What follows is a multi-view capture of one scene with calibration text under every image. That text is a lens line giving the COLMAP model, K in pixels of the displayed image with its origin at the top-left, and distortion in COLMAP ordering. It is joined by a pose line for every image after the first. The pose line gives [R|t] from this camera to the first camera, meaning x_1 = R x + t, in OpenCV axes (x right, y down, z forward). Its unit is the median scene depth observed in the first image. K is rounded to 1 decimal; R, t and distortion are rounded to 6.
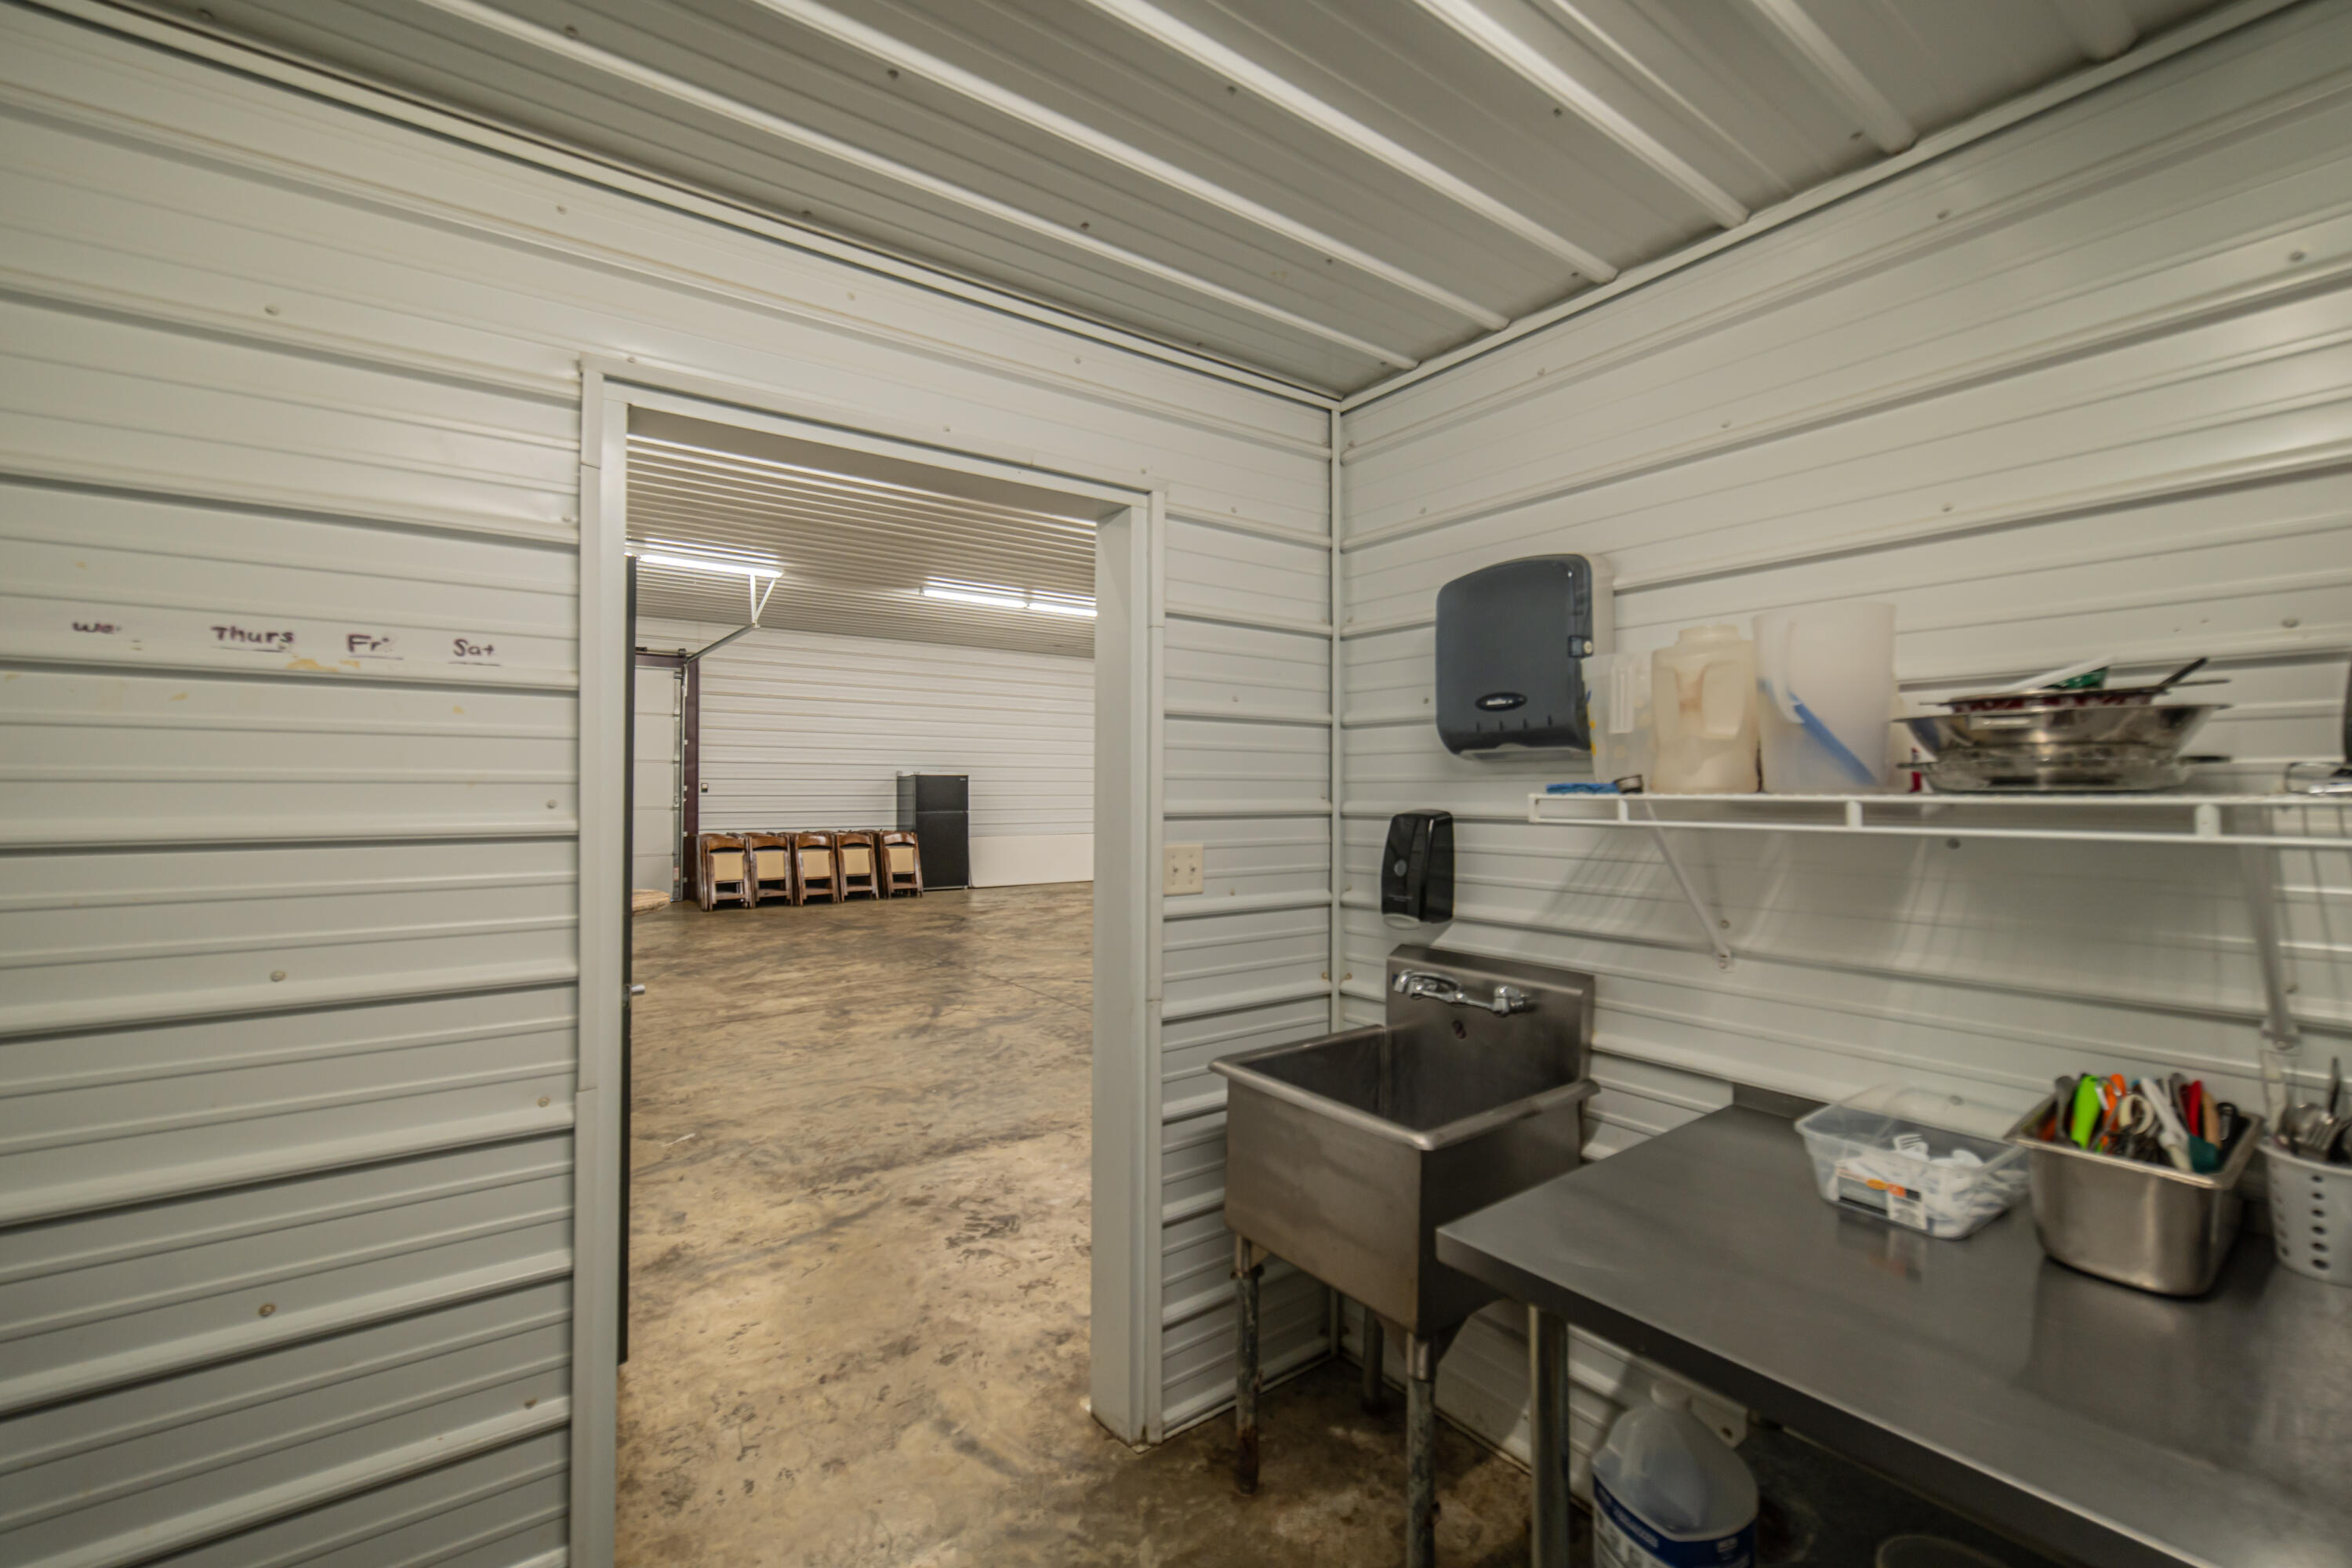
lens RADIAL K [[850.9, 0, 1175.1], [0, 850.9, 789.3], [0, 0, 1]] dist [0.000026, 0.000002]
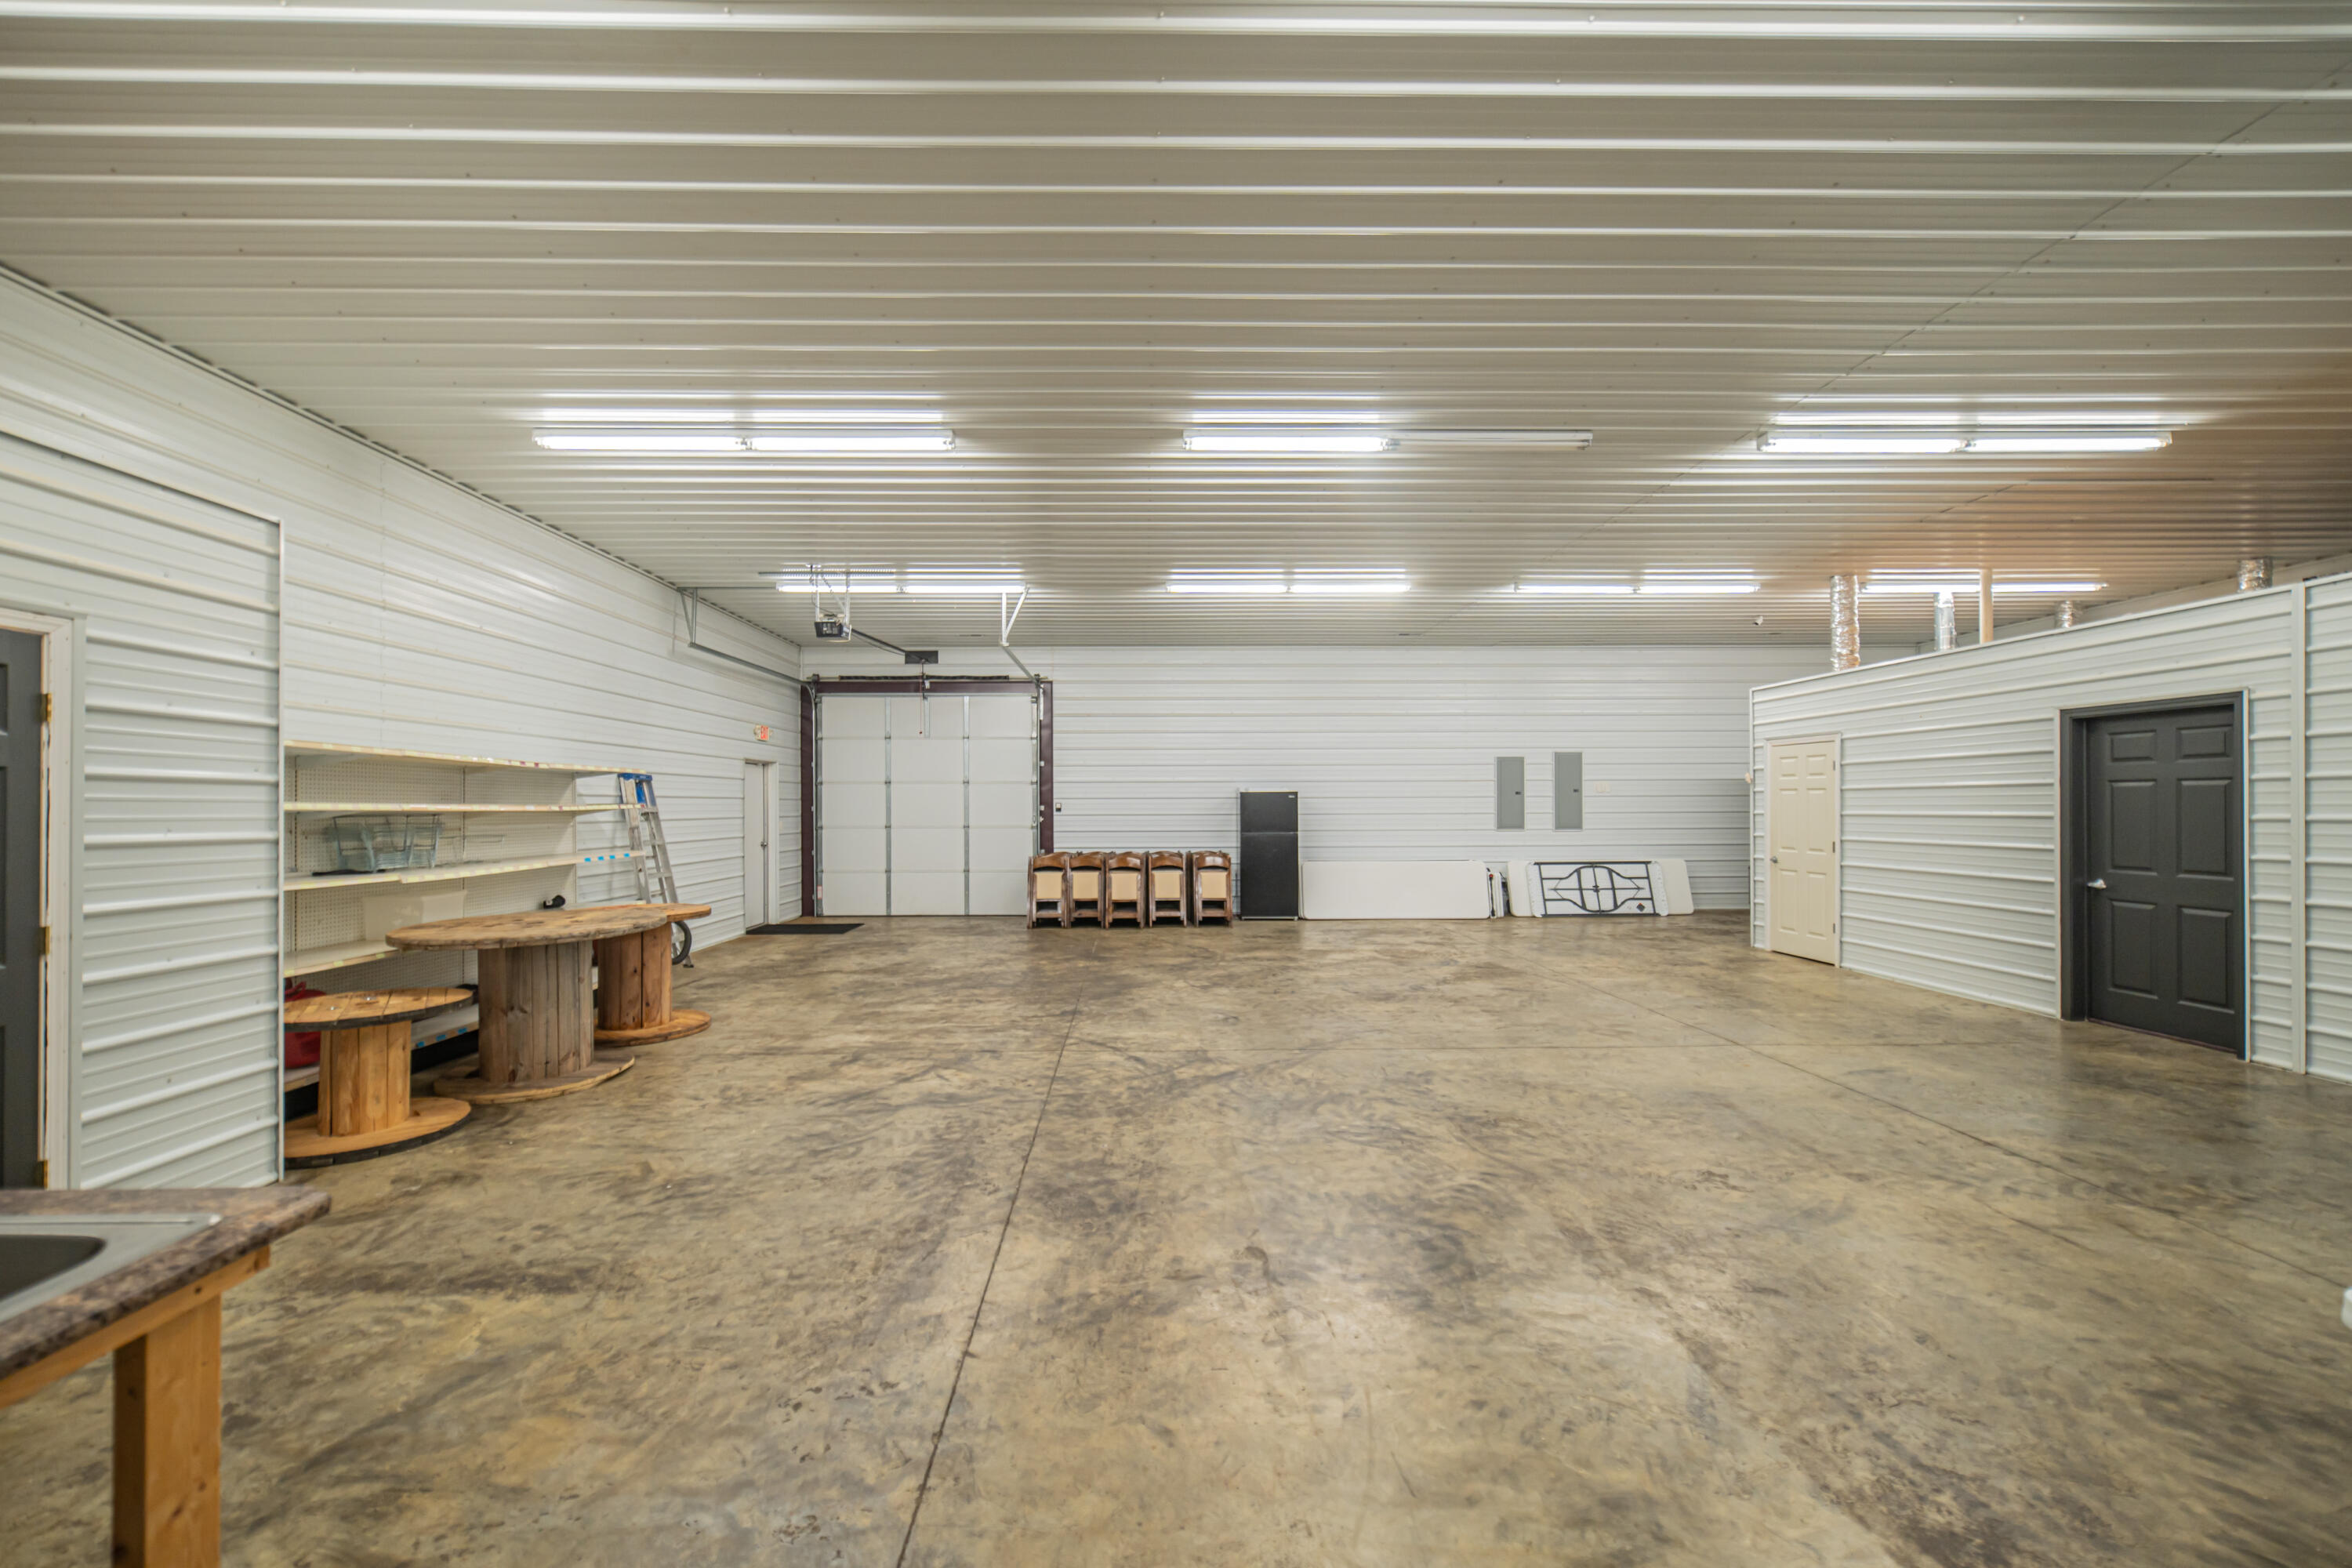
lens RADIAL K [[915.5, 0, 1170.2], [0, 915.5, 807.9], [0, 0, 1]] dist [0.001936, 0.000314]
pose [[0.852855, -0.004961, -0.522125, 0.166952], [0.006310, 0.999980, 0.000805, -0.001401], [0.522110, -0.003981, 0.852869, 0.144443]]
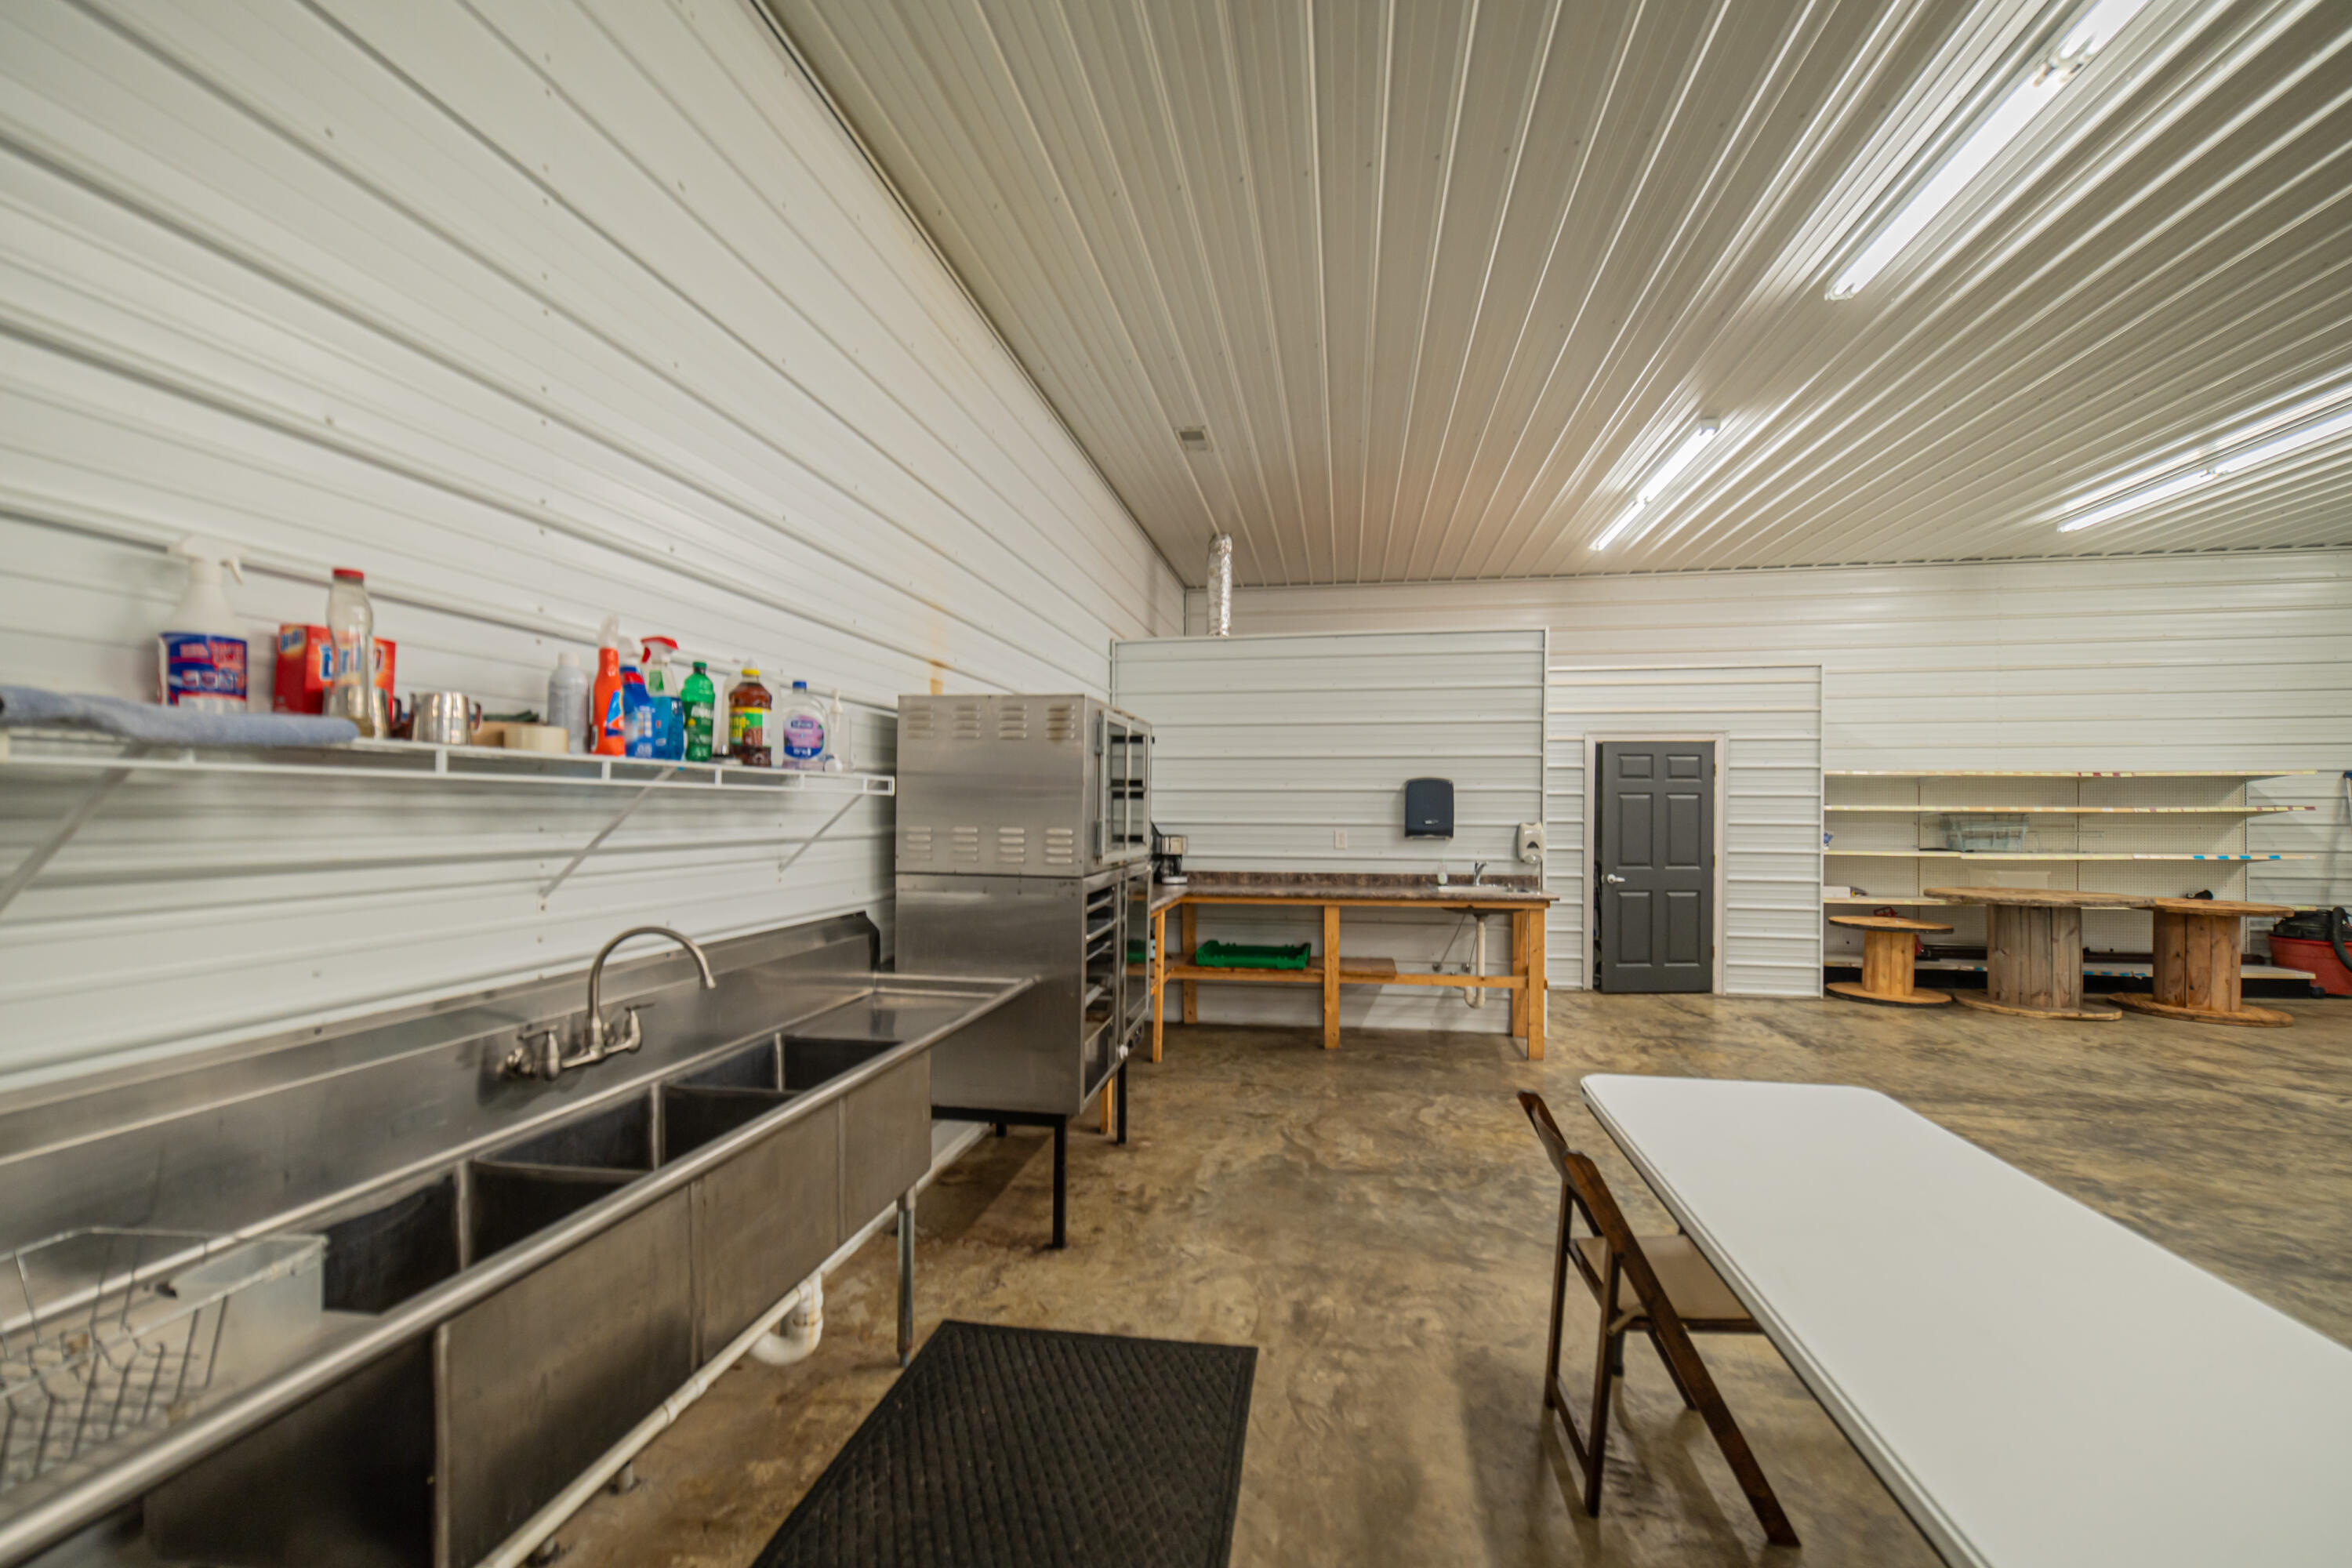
lens RADIAL K [[915.5, 0, 1179.8], [0, 915.5, 803.4], [0, 0, 1]] dist [0.001936, 0.000314]
pose [[-0.675290, -0.008268, -0.737506, 0.424851], [-0.002686, 0.999958, -0.008750, -0.000520], [0.737547, -0.003928, -0.675284, 0.307680]]
